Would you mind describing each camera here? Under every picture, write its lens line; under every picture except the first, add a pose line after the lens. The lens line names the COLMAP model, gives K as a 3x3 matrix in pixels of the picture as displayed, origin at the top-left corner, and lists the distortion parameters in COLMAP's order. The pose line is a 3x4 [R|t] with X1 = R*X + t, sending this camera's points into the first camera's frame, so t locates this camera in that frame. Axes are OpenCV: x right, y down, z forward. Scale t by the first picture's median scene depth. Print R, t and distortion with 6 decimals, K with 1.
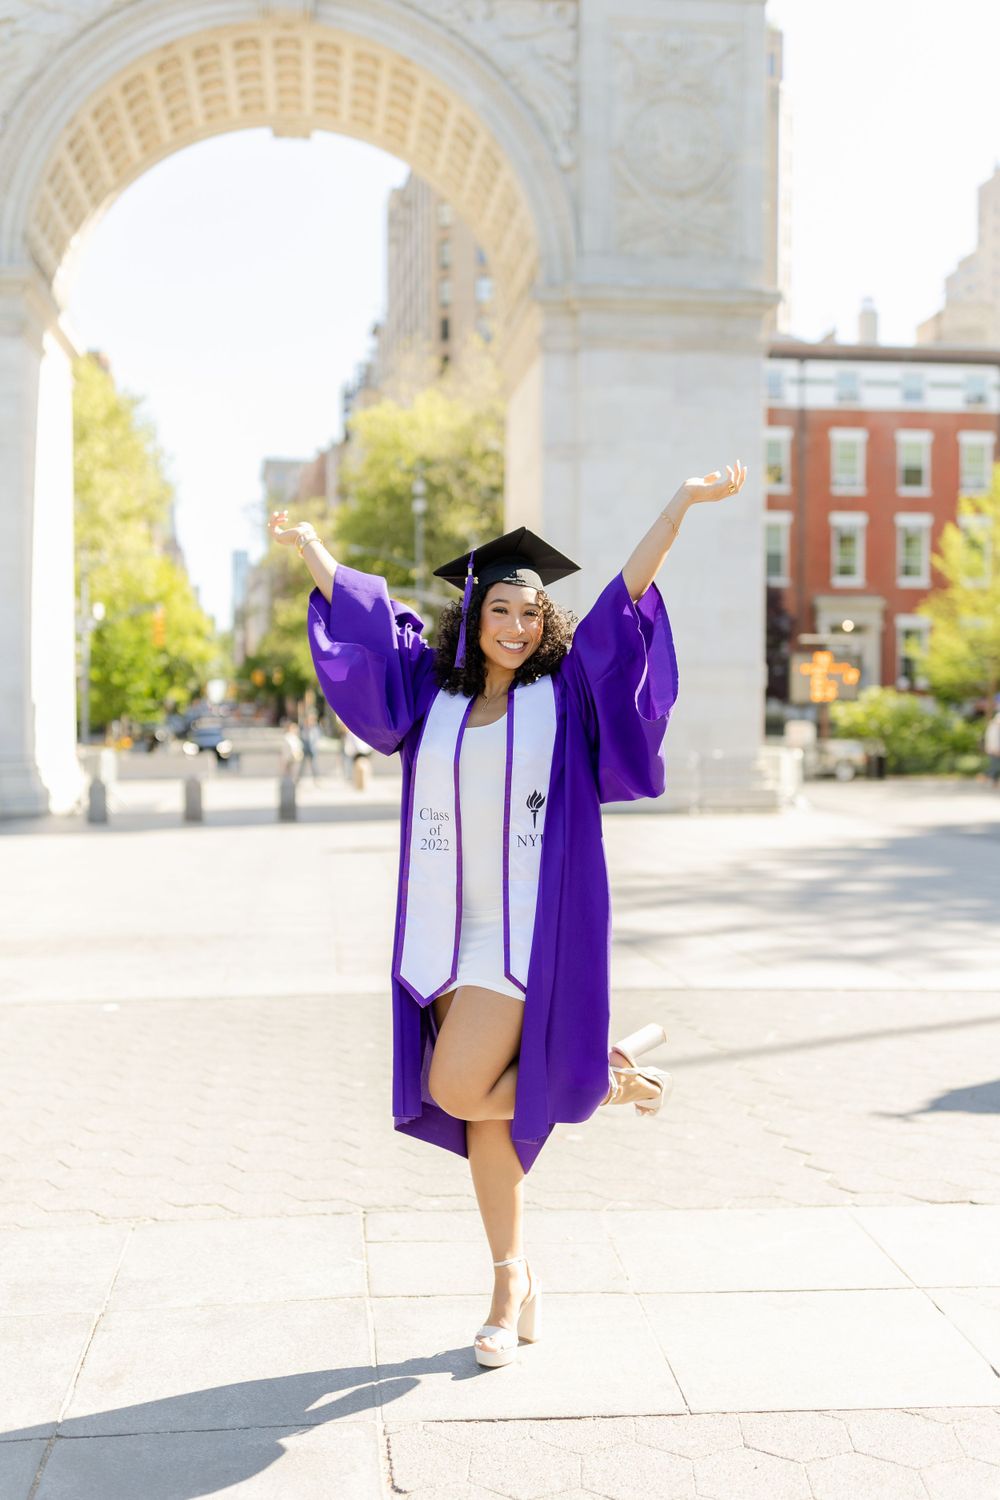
lens RADIAL K [[1472.4, 0, 500.0], [0, 1472.4, 750.0], [0, 0, 1]] dist [0.019124, -0.017121]
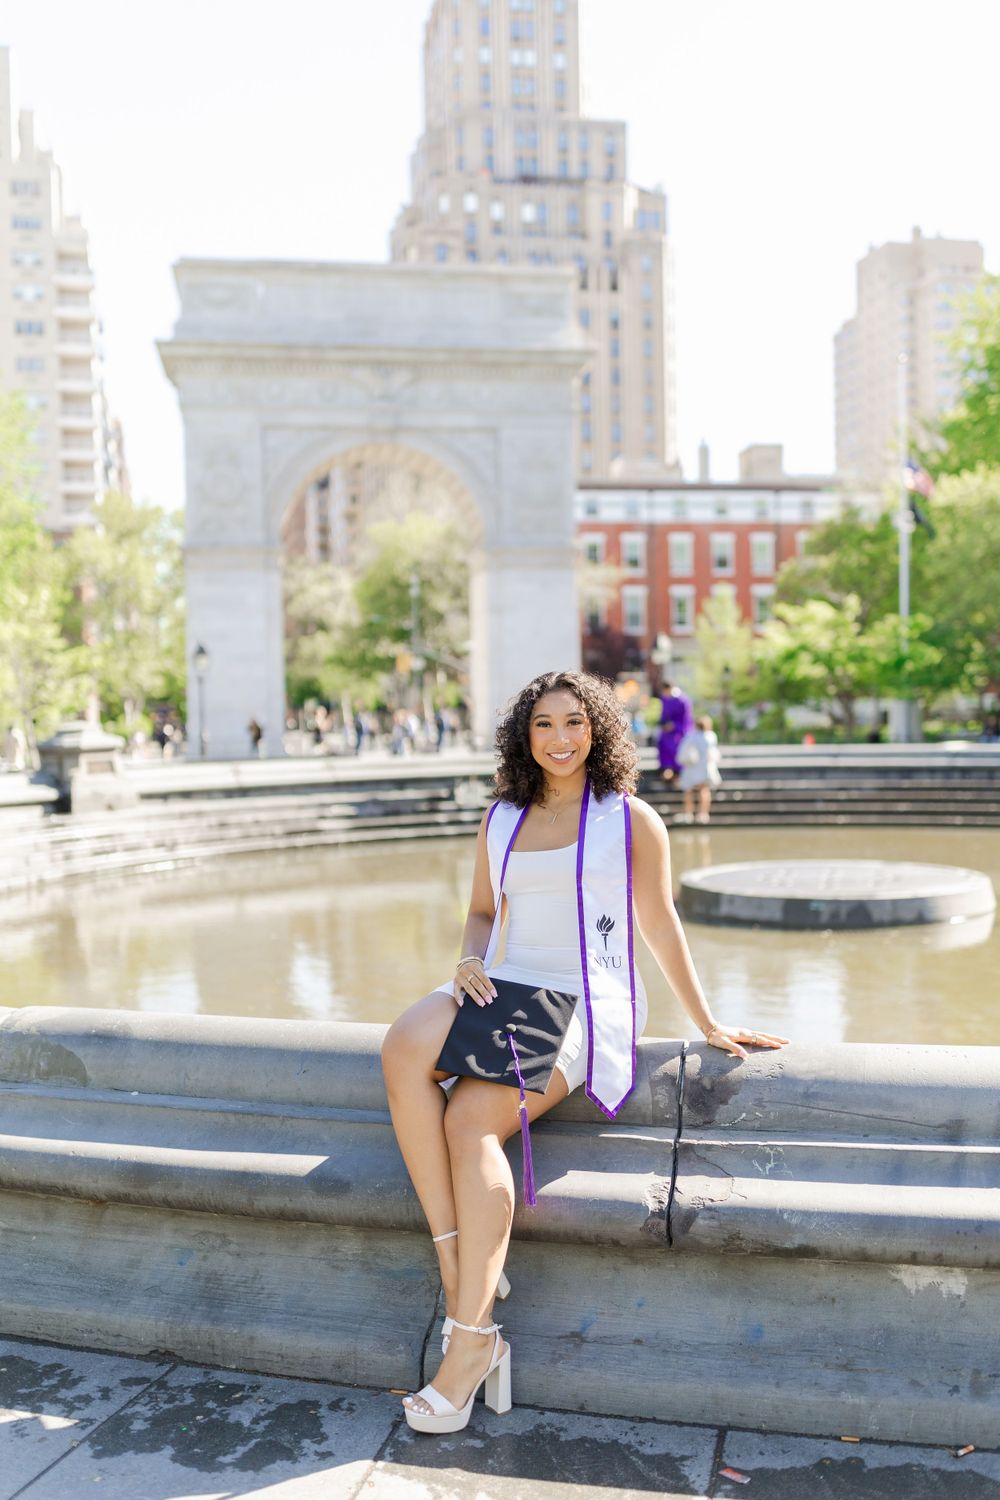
lens RADIAL K [[1439.3, 0, 500.0], [0, 1439.3, 750.0], [0, 0, 1]] dist [0.001465, 0.009484]
pose [[0.999355, -0.019078, 0.030414, -0.025720], [0.019108, 0.999817, -0.000683, 0.031557], [-0.030395, 0.001264, 0.999537, -1.347329]]
